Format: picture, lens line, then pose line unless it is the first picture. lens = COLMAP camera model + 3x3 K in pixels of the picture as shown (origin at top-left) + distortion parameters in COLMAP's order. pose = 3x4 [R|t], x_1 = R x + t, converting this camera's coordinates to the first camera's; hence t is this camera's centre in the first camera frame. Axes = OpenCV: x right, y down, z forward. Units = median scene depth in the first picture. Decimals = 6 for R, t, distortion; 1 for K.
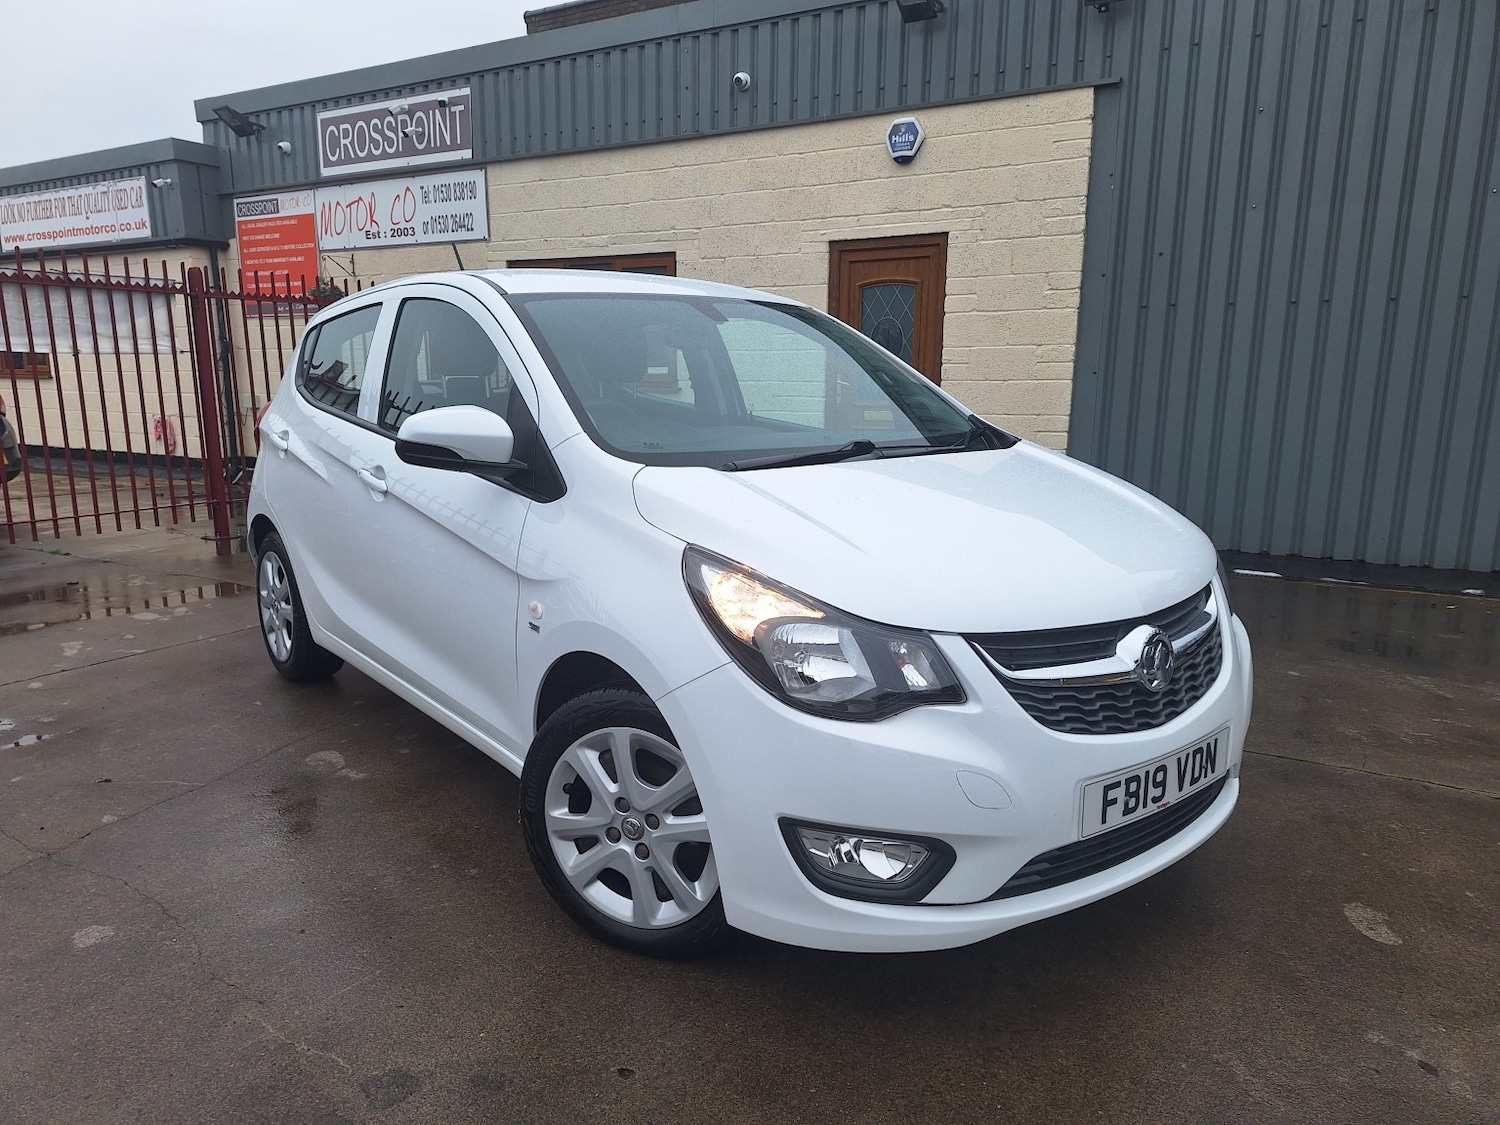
lens RADIAL K [[1015.8, 0, 711.8], [0, 1015.8, 572.3], [0, 0, 1]] dist [0.078806, -0.096720]
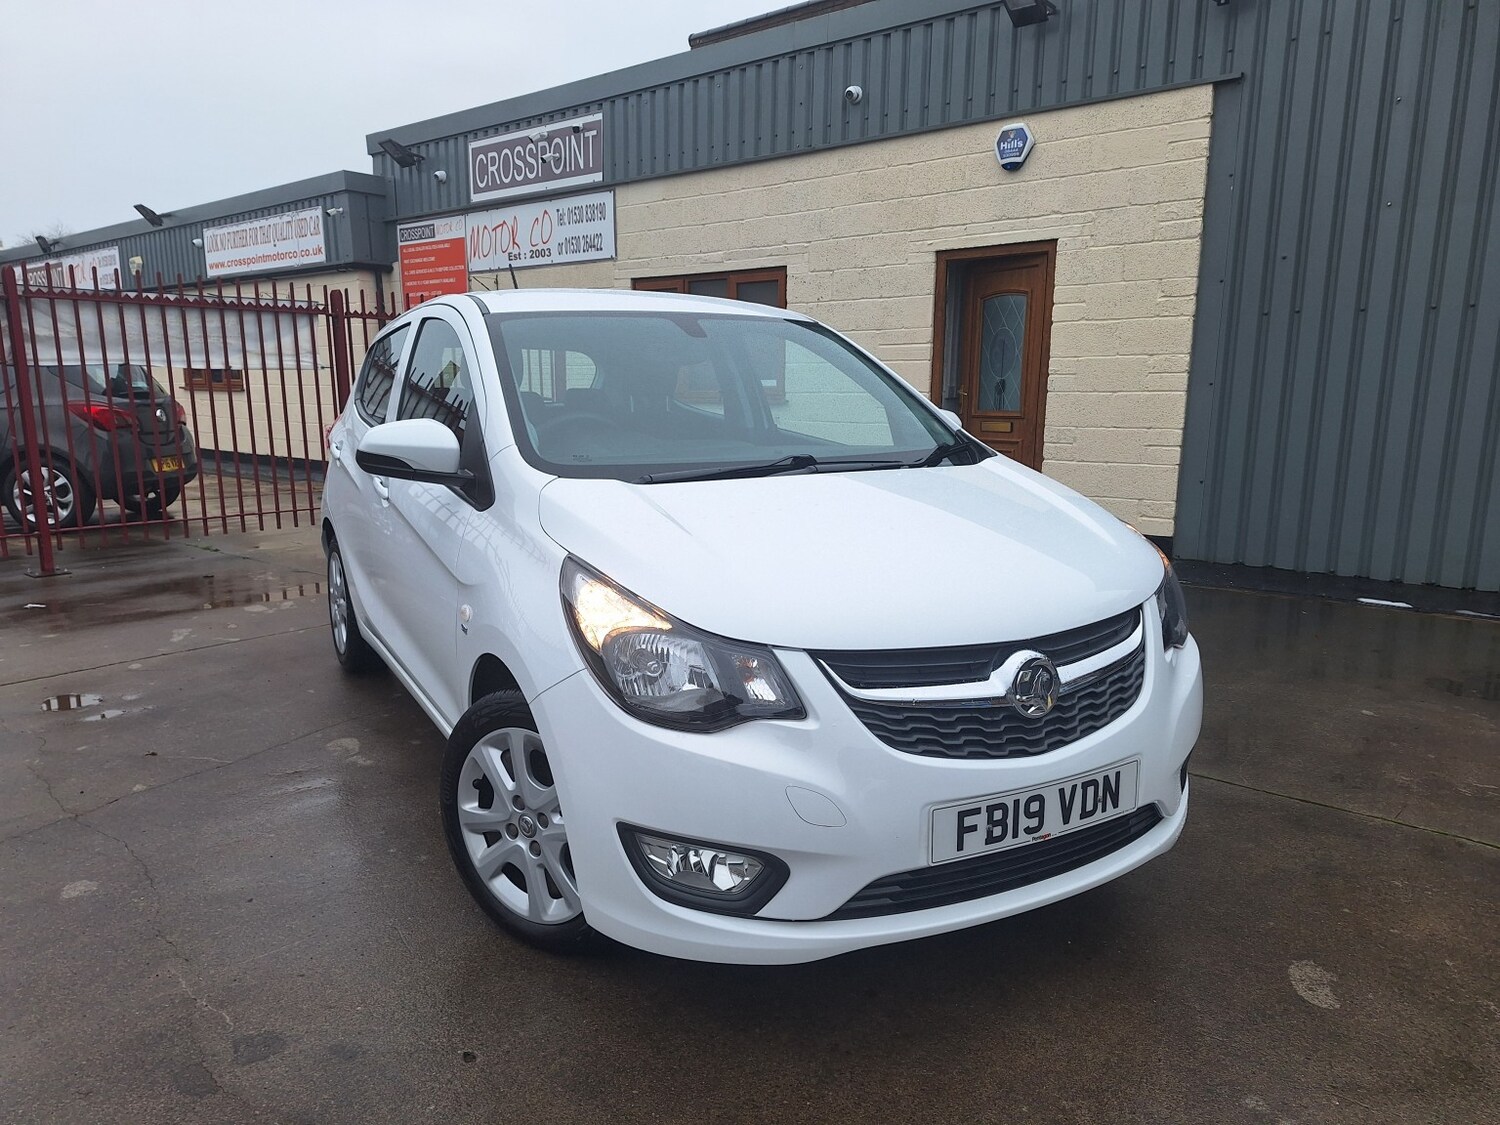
lens RADIAL K [[1019.8, 0, 748.8], [0, 1019.8, 569.9], [0, 0, 1]] dist [0.069862, -0.076475]
pose [[0.986280, 0.027531, -0.162767, 0.116878], [-0.029583, 0.999510, -0.010198, -0.002155], [0.162407, 0.014873, 0.986612, 0.000311]]
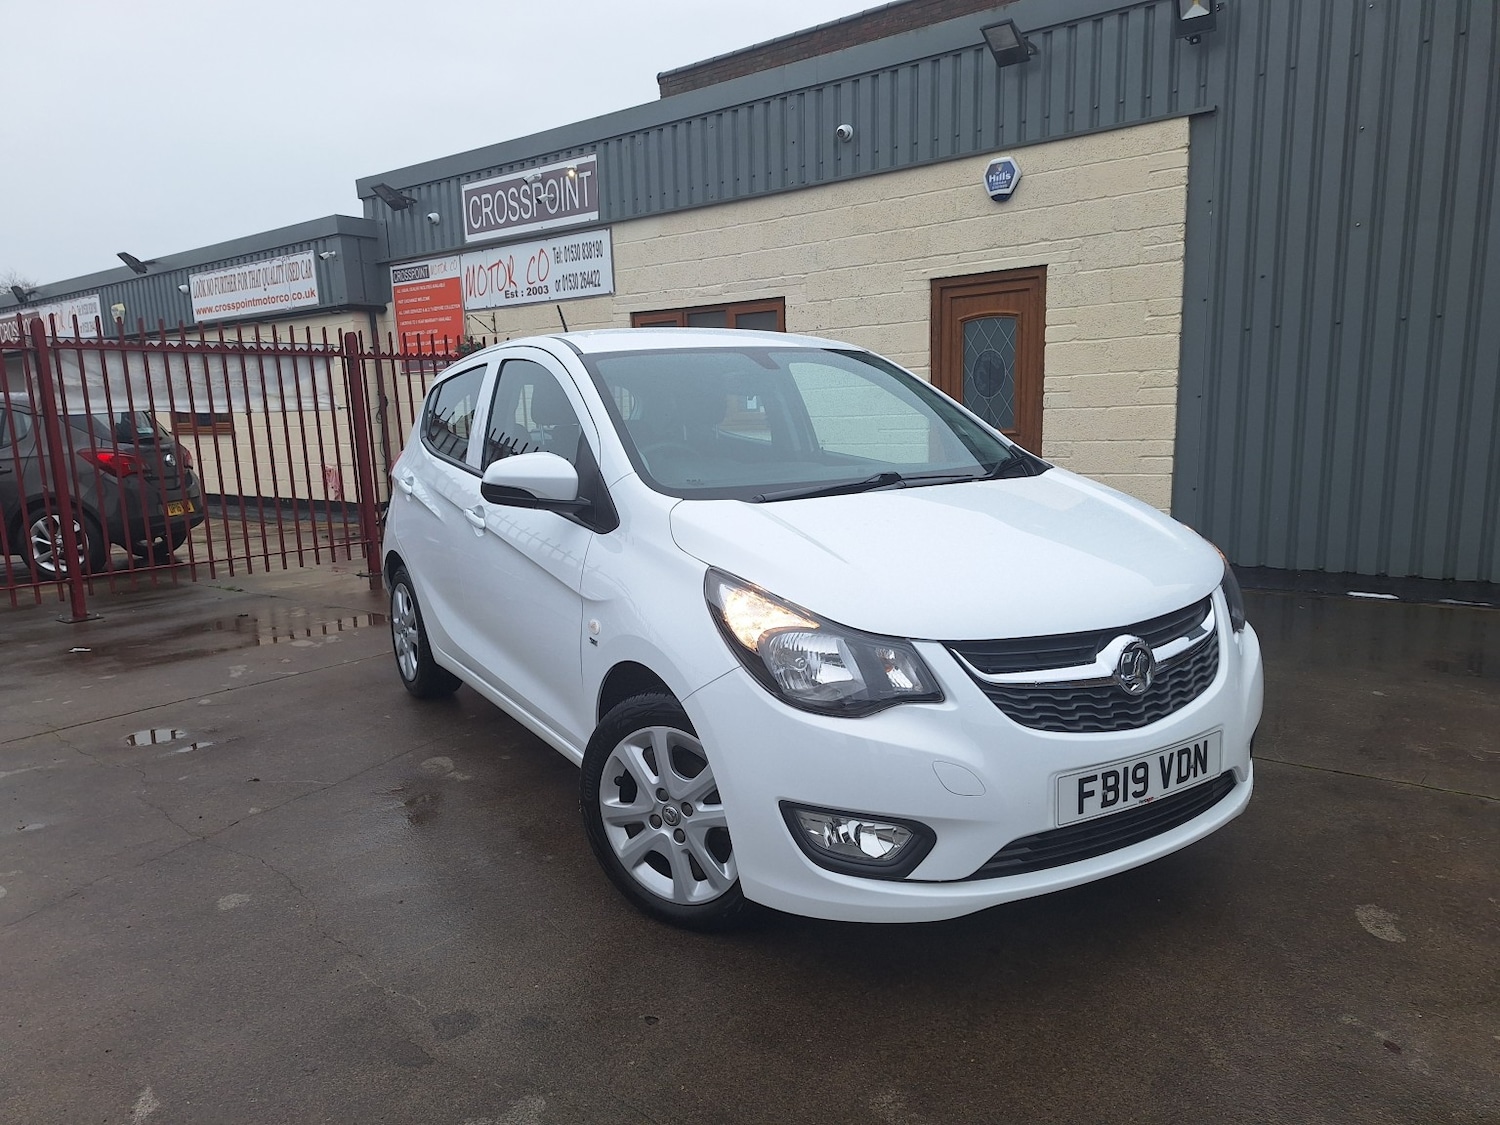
lens RADIAL K [[1025.5, 0, 741.2], [0, 1025.5, 574.0], [0, 0, 1]] dist [0.088897, -0.104853]
pose [[0.992082, -0.013976, -0.124812, 0.056444], [0.009952, 0.999412, -0.032808, 0.007015], [0.125197, 0.031306, 0.991638, -0.055765]]
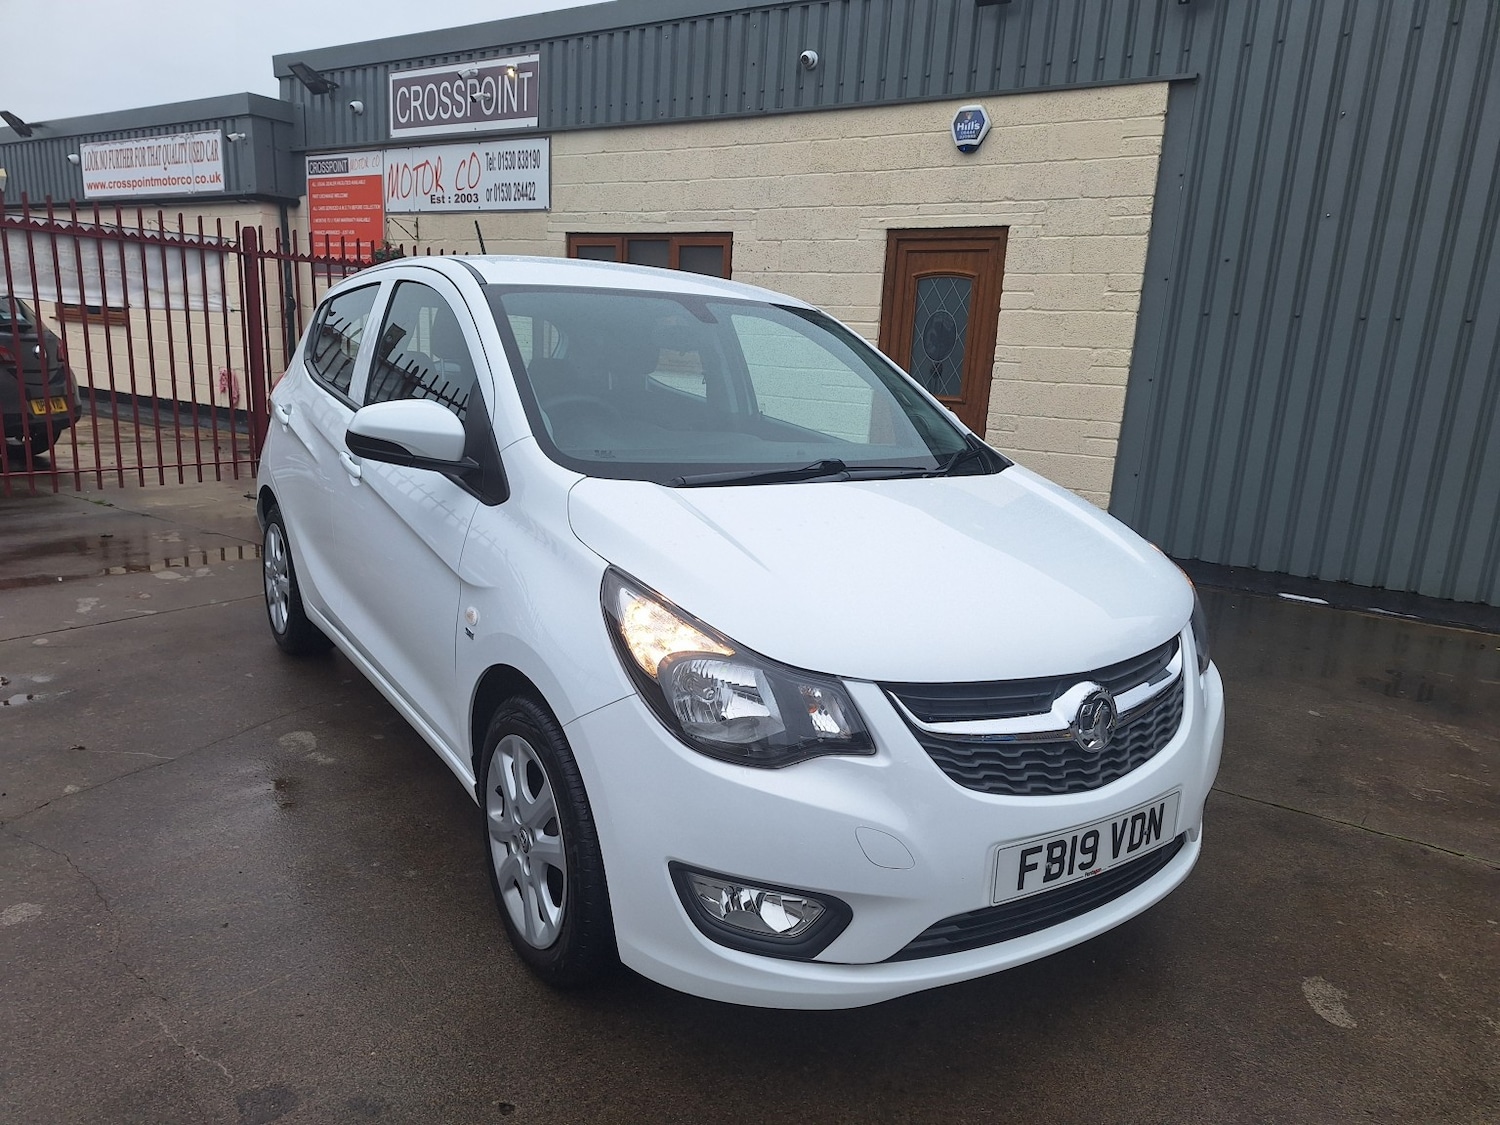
lens RADIAL K [[1012.0, 0, 749.7], [0, 1012.0, 568.0], [0, 0, 1]] dist [0.072641, -0.087176]
pose [[0.996919, 0.062769, -0.047042, 0.054840], [-0.061531, 0.997731, 0.027309, -0.021560], [0.048649, -0.024331, 0.998520, 0.016656]]
